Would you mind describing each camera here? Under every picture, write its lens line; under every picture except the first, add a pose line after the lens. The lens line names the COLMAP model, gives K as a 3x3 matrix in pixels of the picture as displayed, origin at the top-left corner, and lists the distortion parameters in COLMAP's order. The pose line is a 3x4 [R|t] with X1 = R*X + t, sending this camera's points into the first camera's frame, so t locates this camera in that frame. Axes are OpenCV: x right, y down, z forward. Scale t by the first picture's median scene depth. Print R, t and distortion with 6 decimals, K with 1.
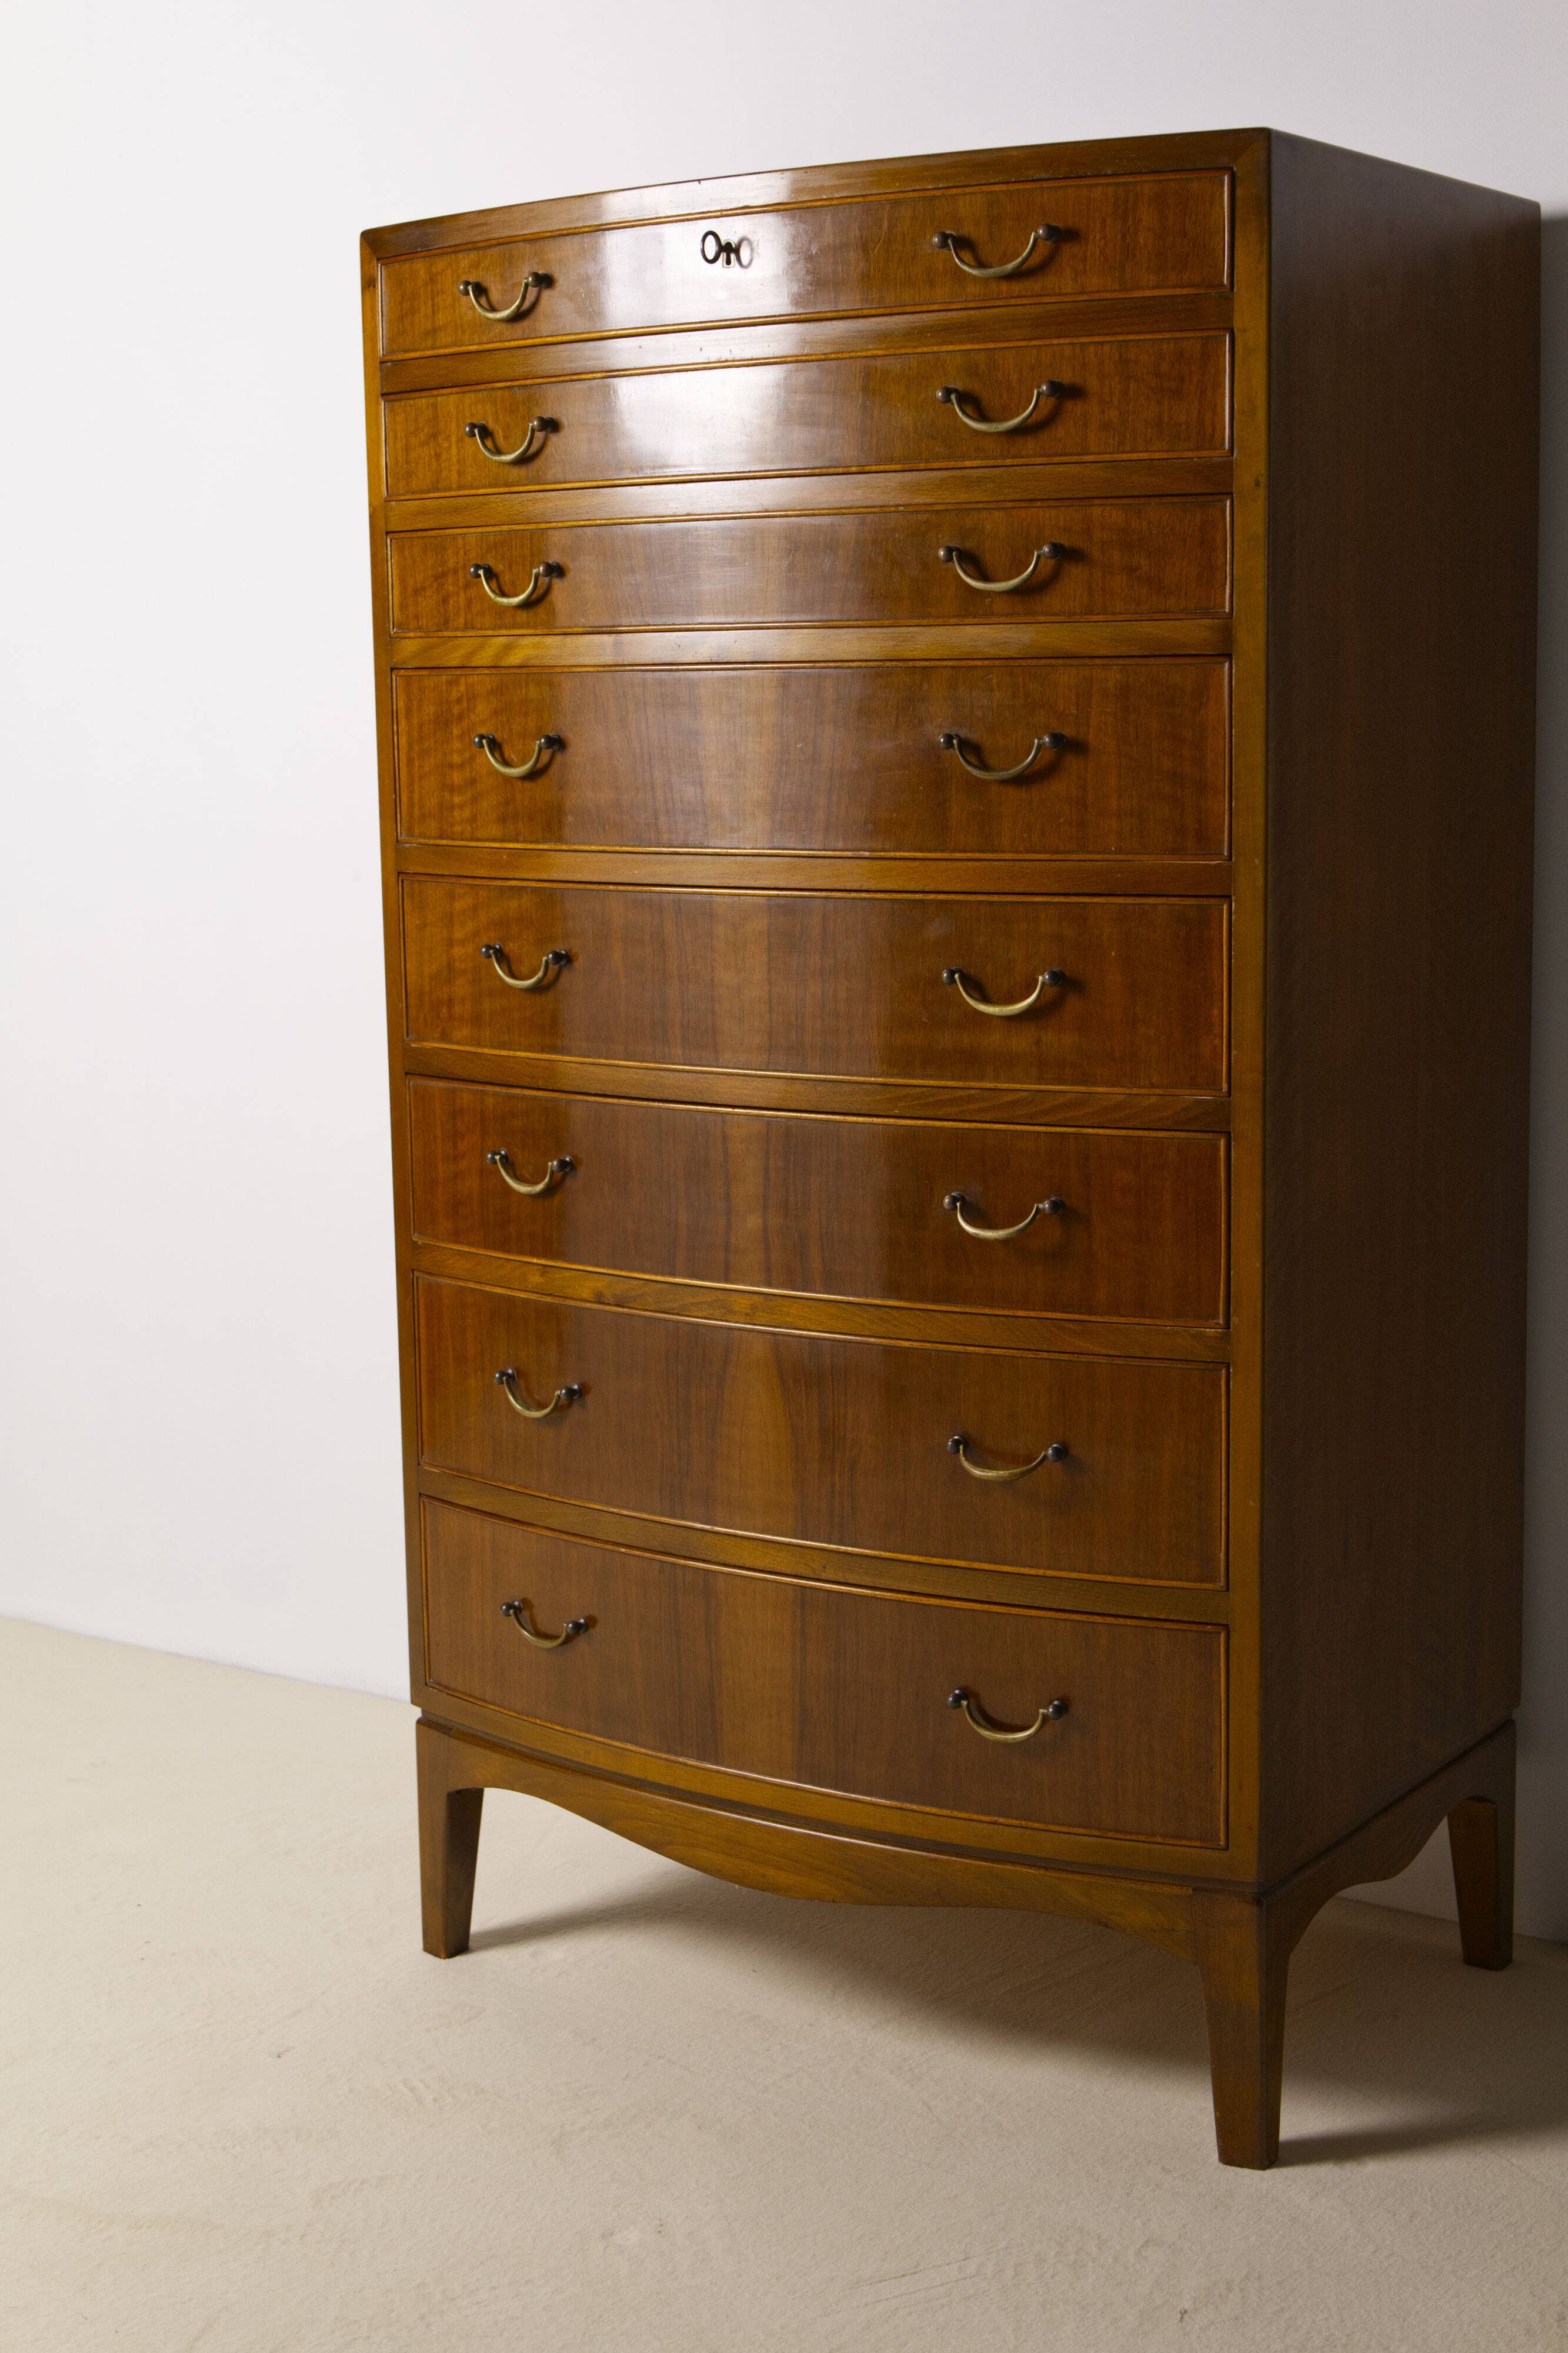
lens RADIAL K [[3308.2, 0, 794.2], [0, 3308.2, 1161.6], [0, 0, 1]] dist [0.101388, -0.602432]
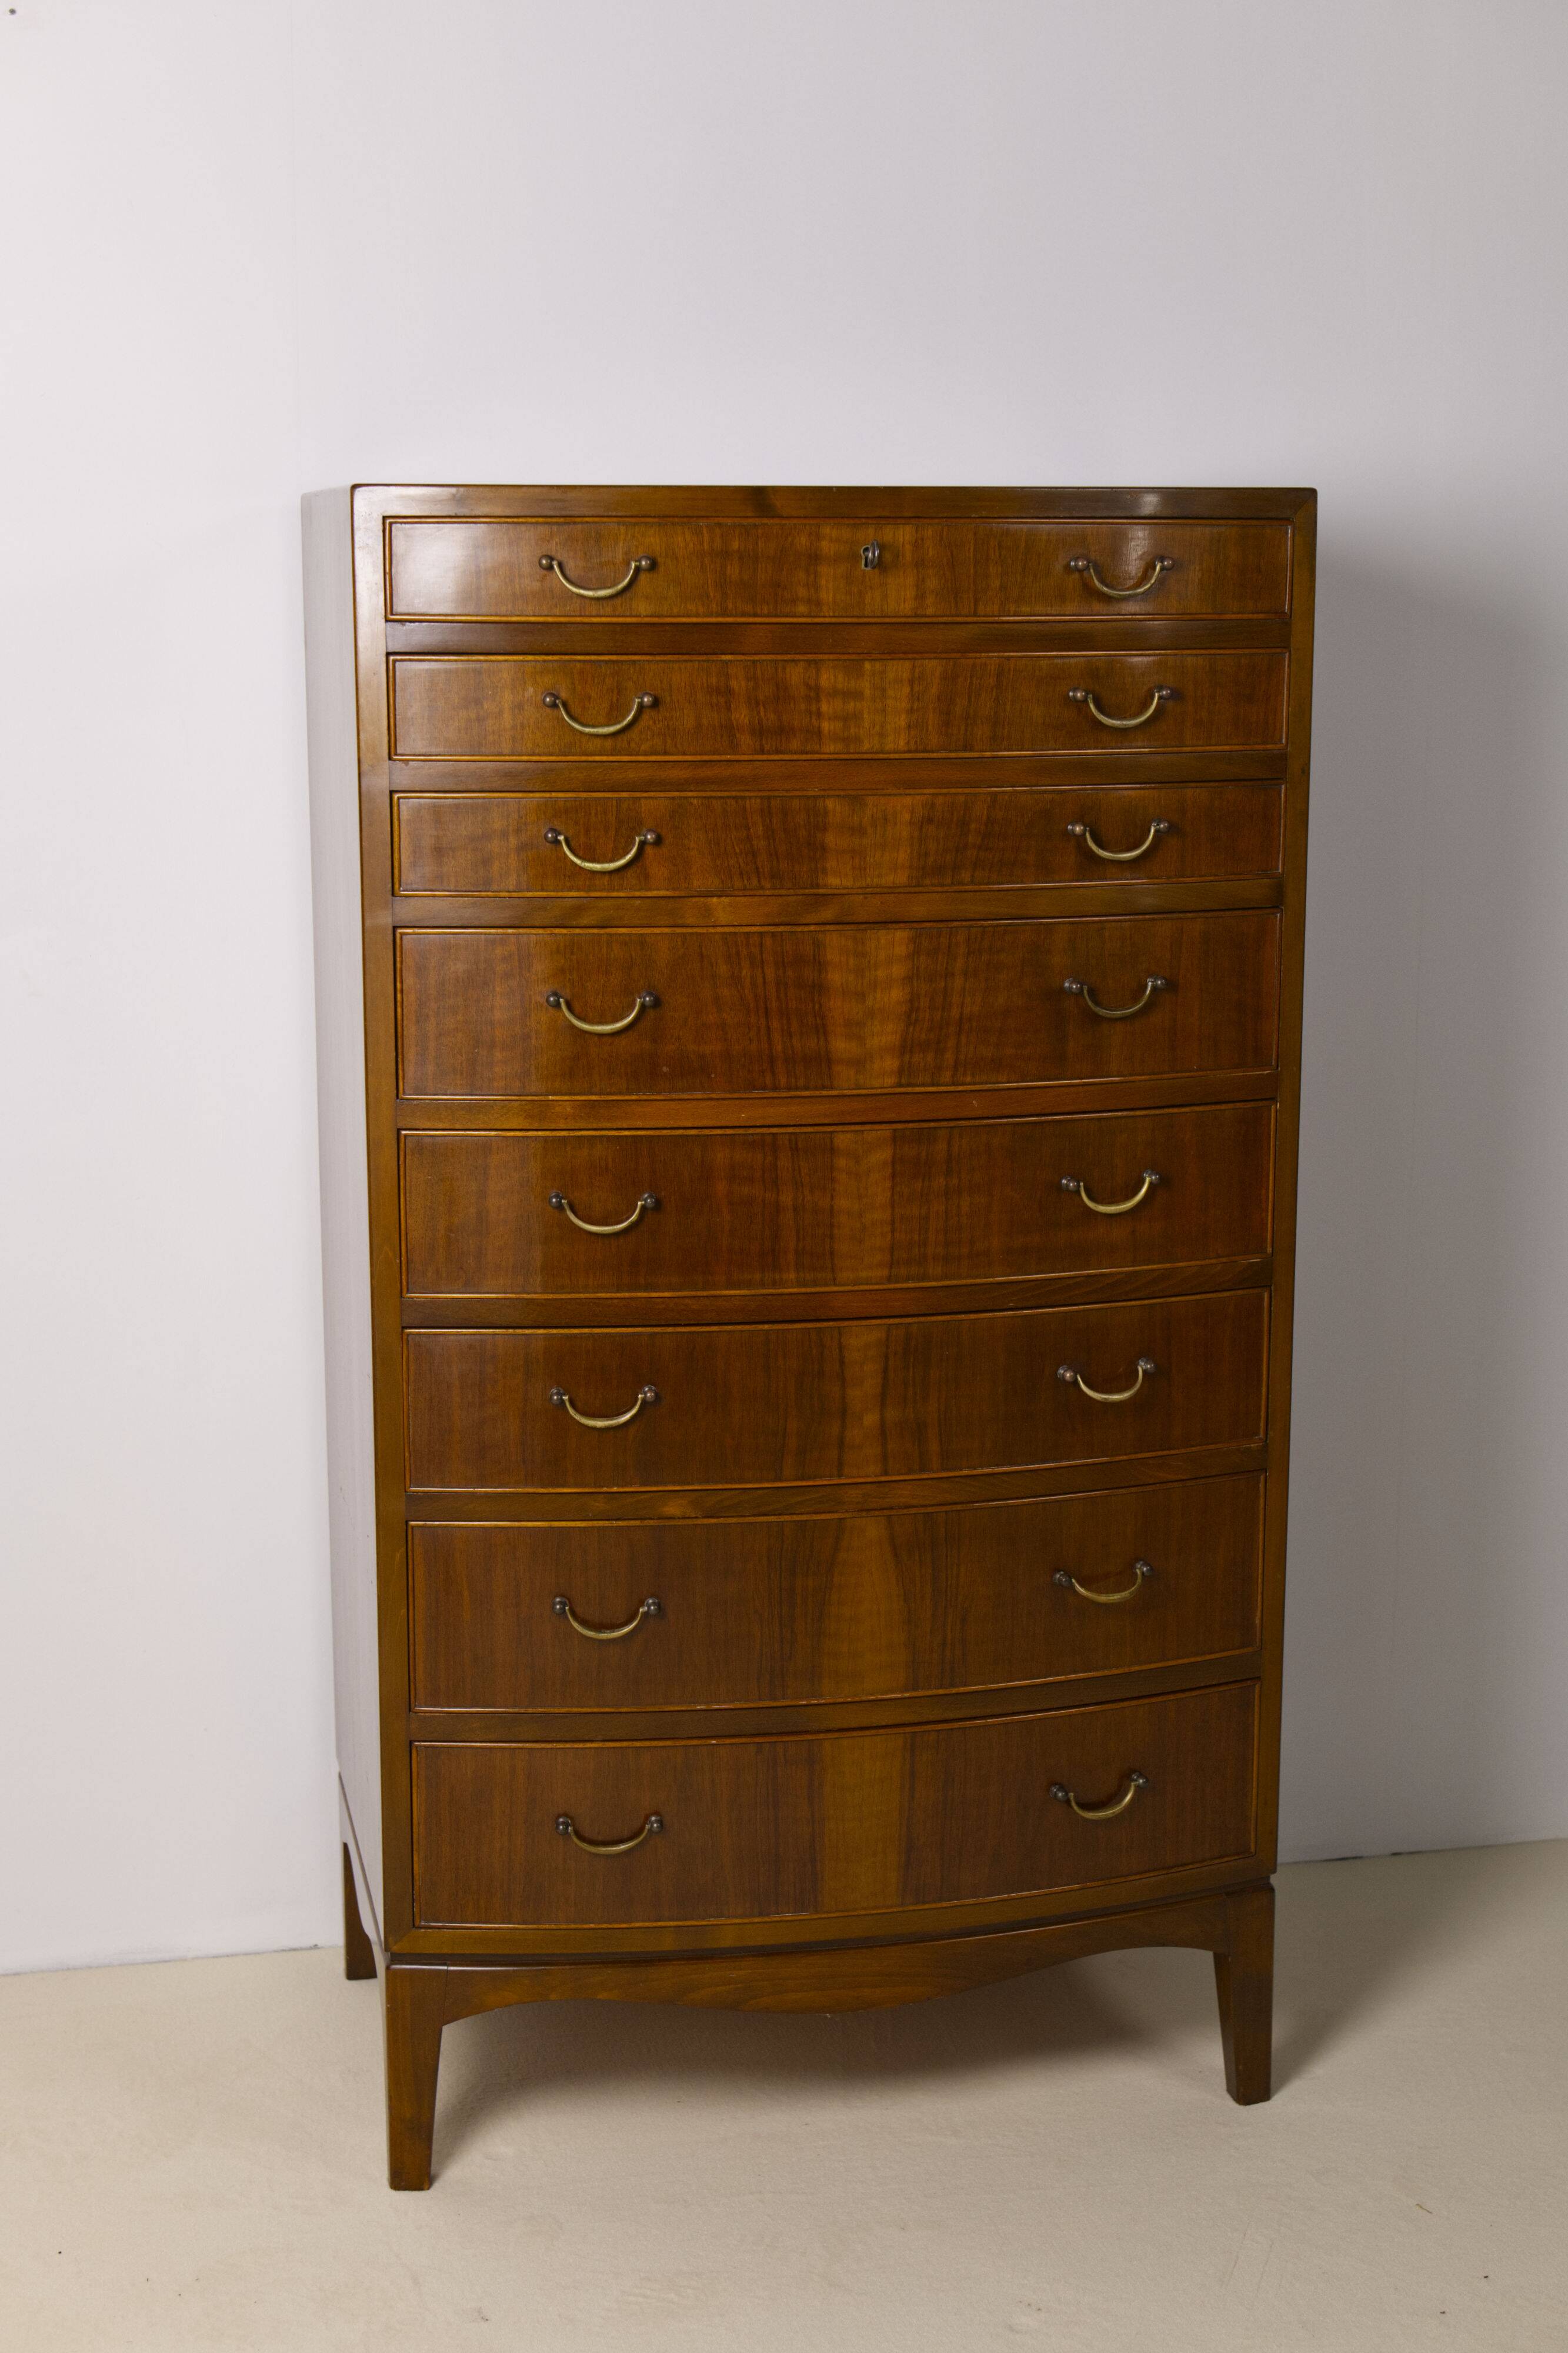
lens RADIAL K [[3275.8, 0, 784.0], [0, 3275.8, 1176.5], [0, 0, 1]] dist [0.096780, -0.572418]
pose [[0.690665, -0.117826, 0.713512, -0.804730], [0.095452, 0.992859, 0.071560, -0.143617], [-0.716848, 0.018682, 0.696979, 0.252888]]
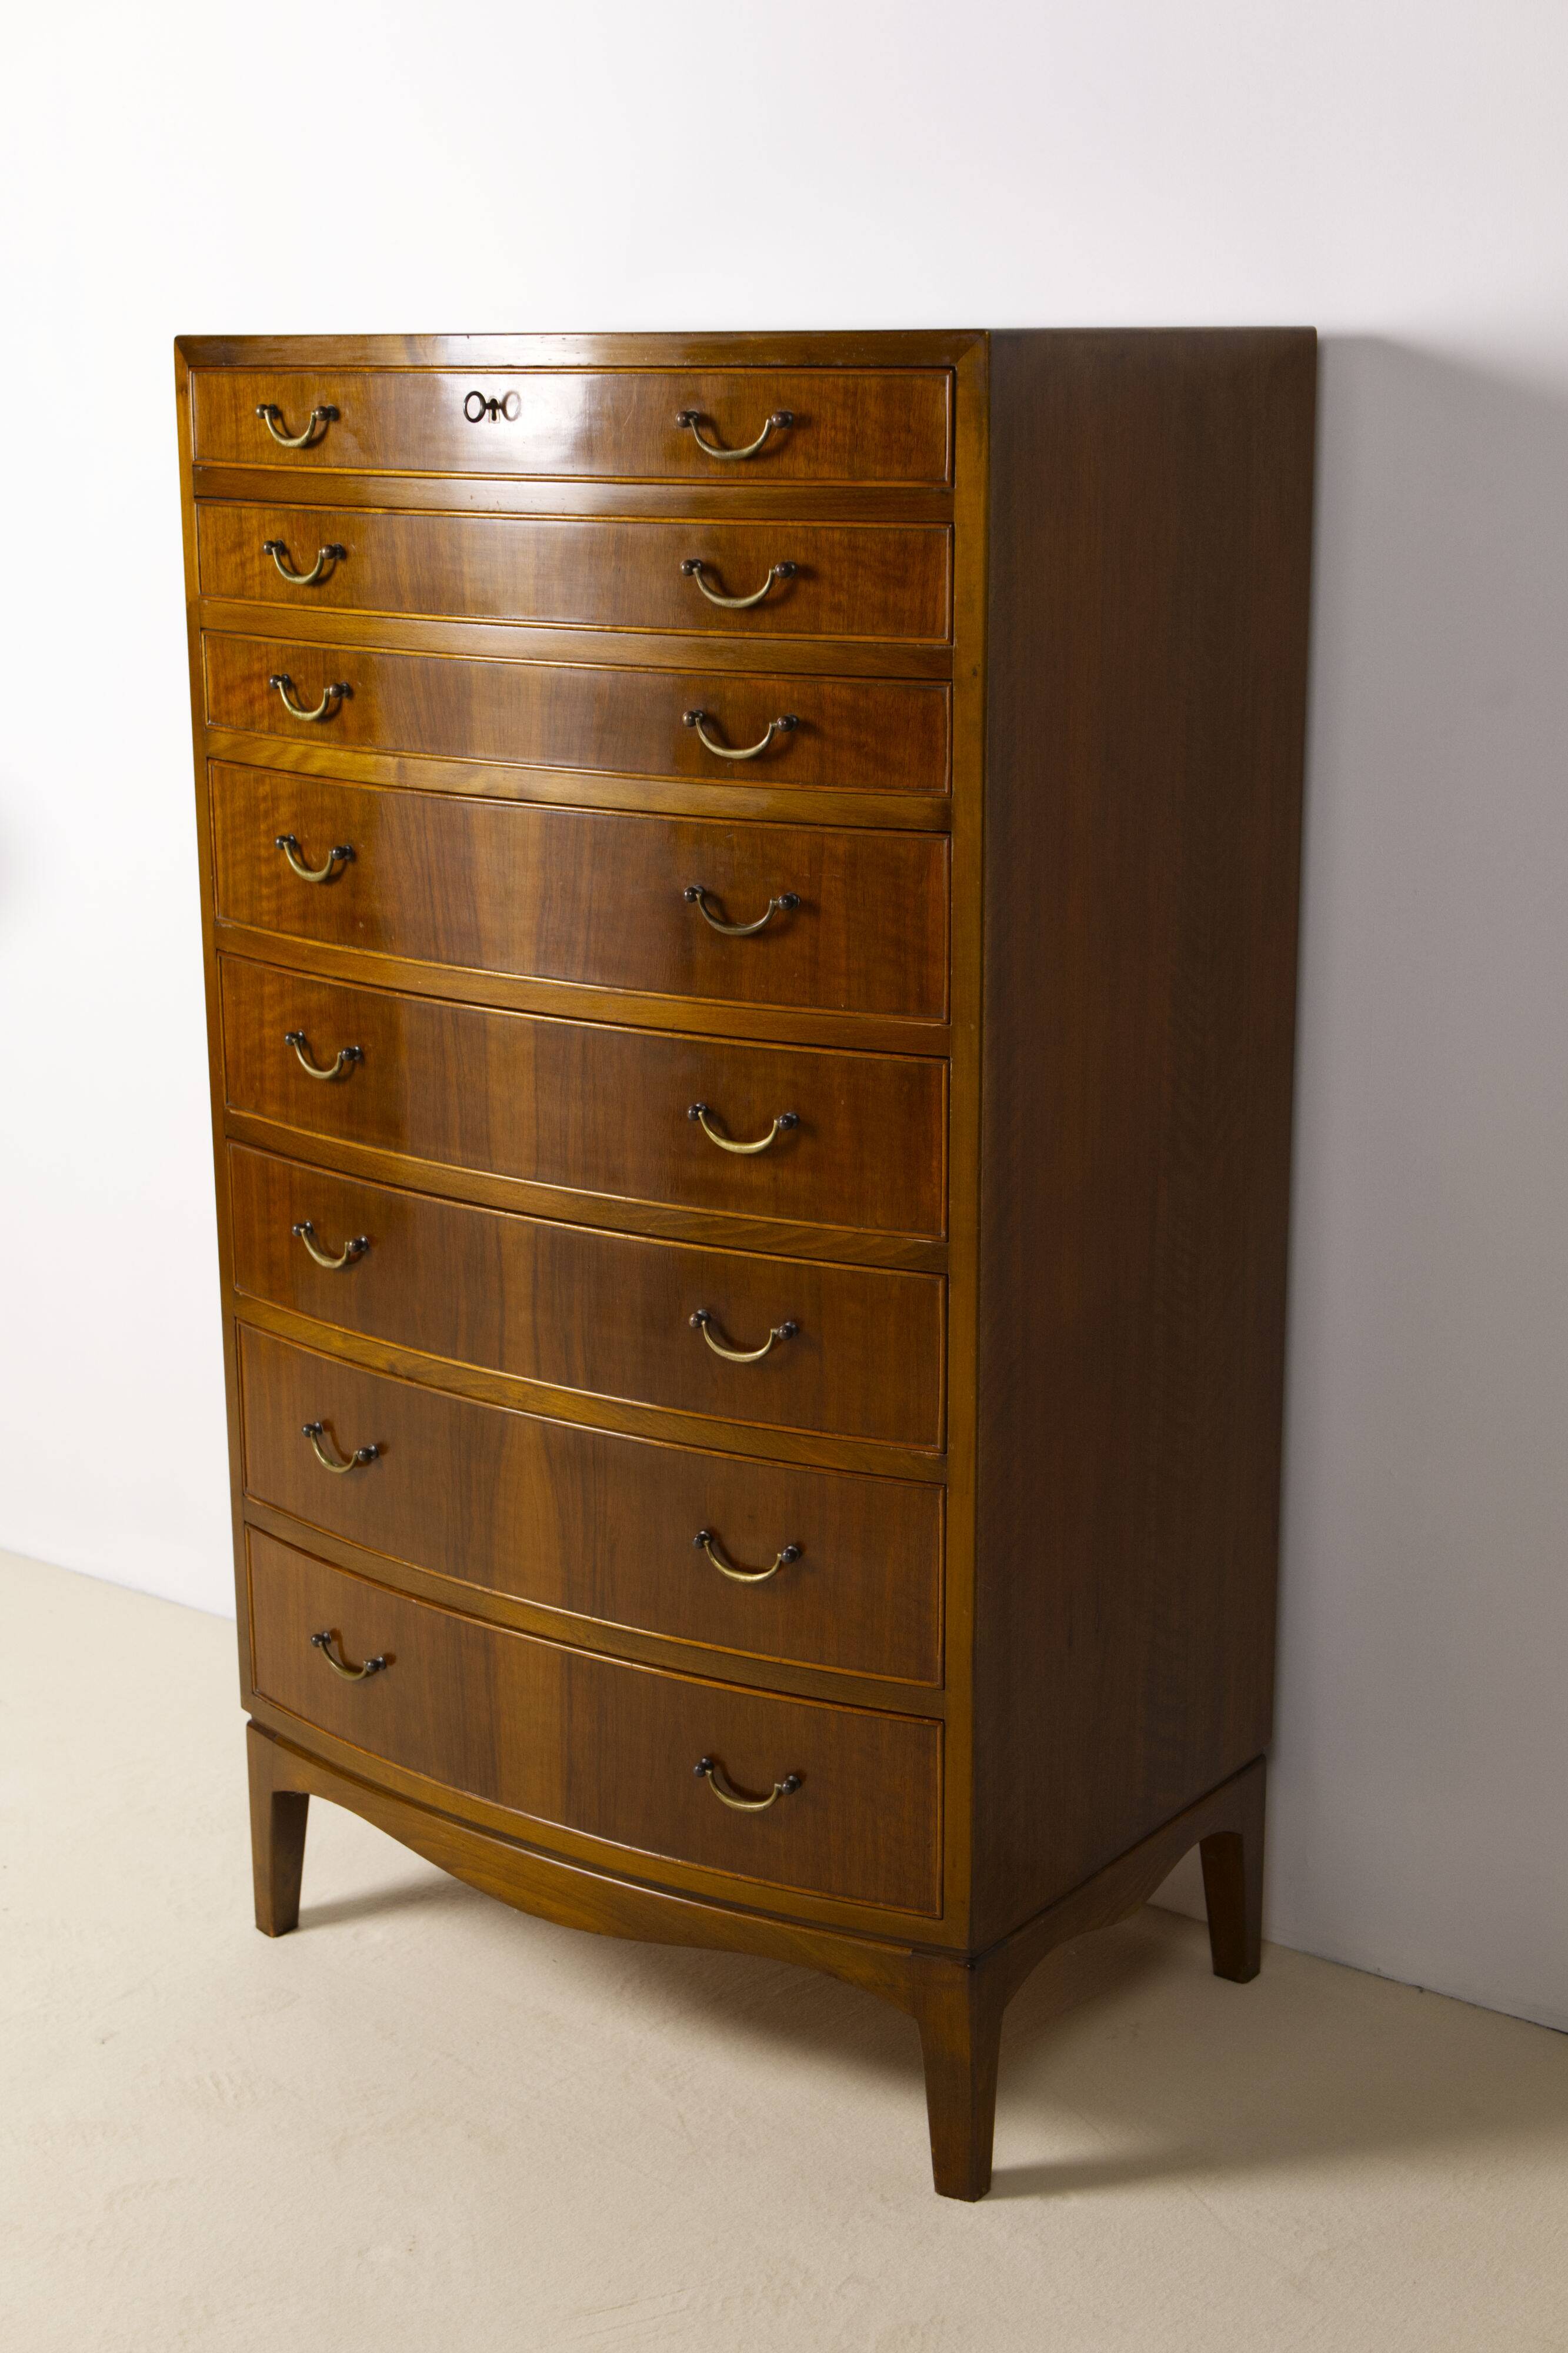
lens RADIAL K [[3275.8, 0, 784.0], [0, 3275.8, 1176.5], [0, 0, 1]] dist [0.096780, -0.572418]
pose [[0.999122, 0.020721, -0.036425, 0.108193], [-0.016872, 0.994542, 0.102960, -0.136524], [0.038359, -0.102255, 0.994018, -0.038882]]
